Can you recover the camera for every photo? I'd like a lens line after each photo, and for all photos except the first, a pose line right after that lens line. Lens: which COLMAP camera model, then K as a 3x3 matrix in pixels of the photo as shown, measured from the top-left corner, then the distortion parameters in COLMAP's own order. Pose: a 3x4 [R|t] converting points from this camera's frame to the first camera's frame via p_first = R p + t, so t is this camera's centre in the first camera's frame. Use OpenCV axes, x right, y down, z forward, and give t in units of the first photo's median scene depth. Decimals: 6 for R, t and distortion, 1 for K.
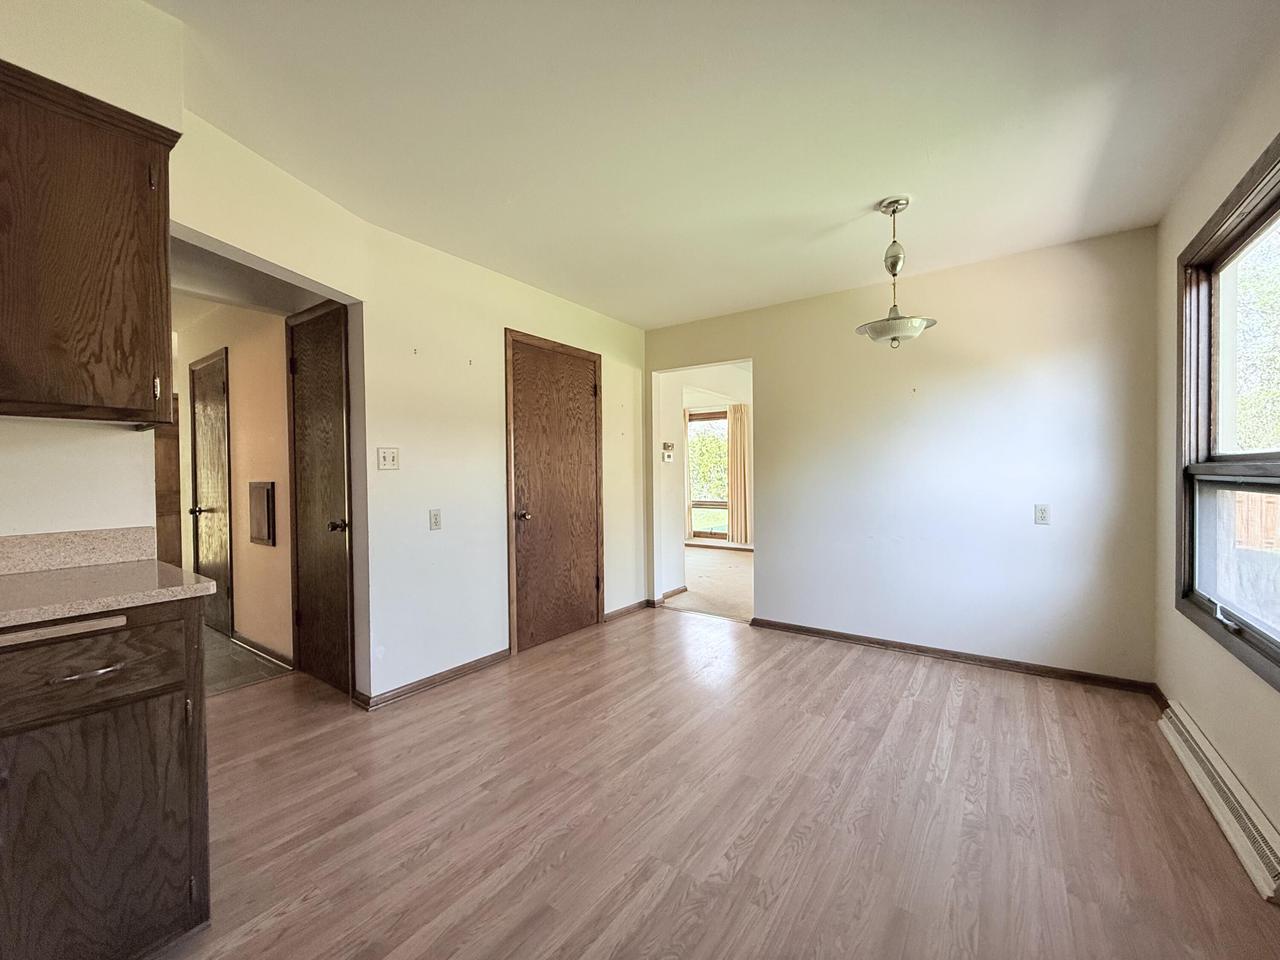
lens RADIAL K [[515.9, 0, 641.1], [0, 515.9, 480.1], [0, 0, 1]] dist [0.000555, 0.000621]
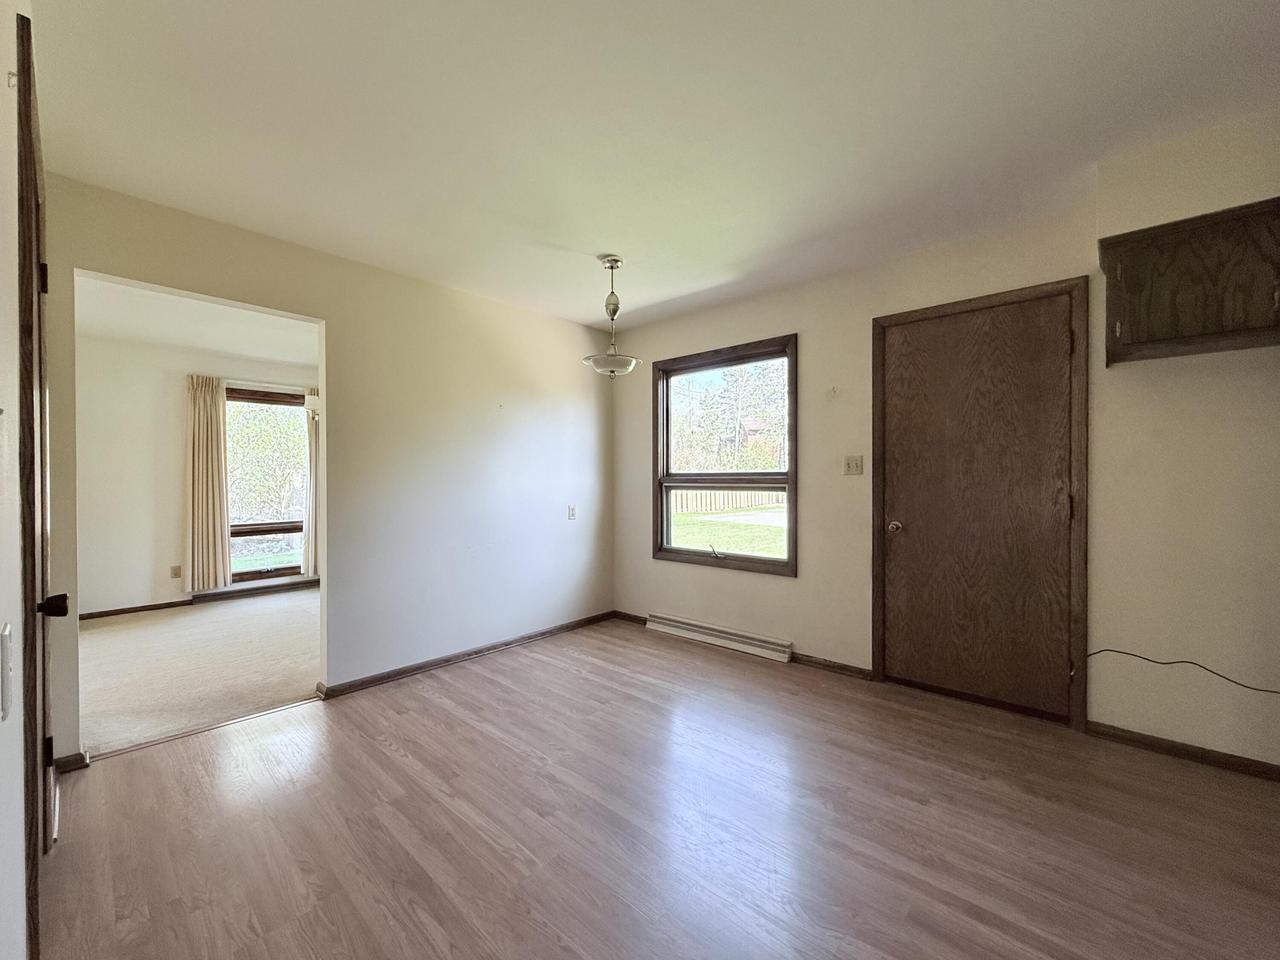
lens RADIAL K [[515.9, 0, 641.1], [0, 515.9, 480.1], [0, 0, 1]] dist [0.000555, 0.000621]
pose [[0.124509, 0.003043, 0.992214, -0.607565], [0.016031, 0.999859, -0.005078, -0.010138], [-0.992089, 0.016538, 0.124443, 0.676332]]
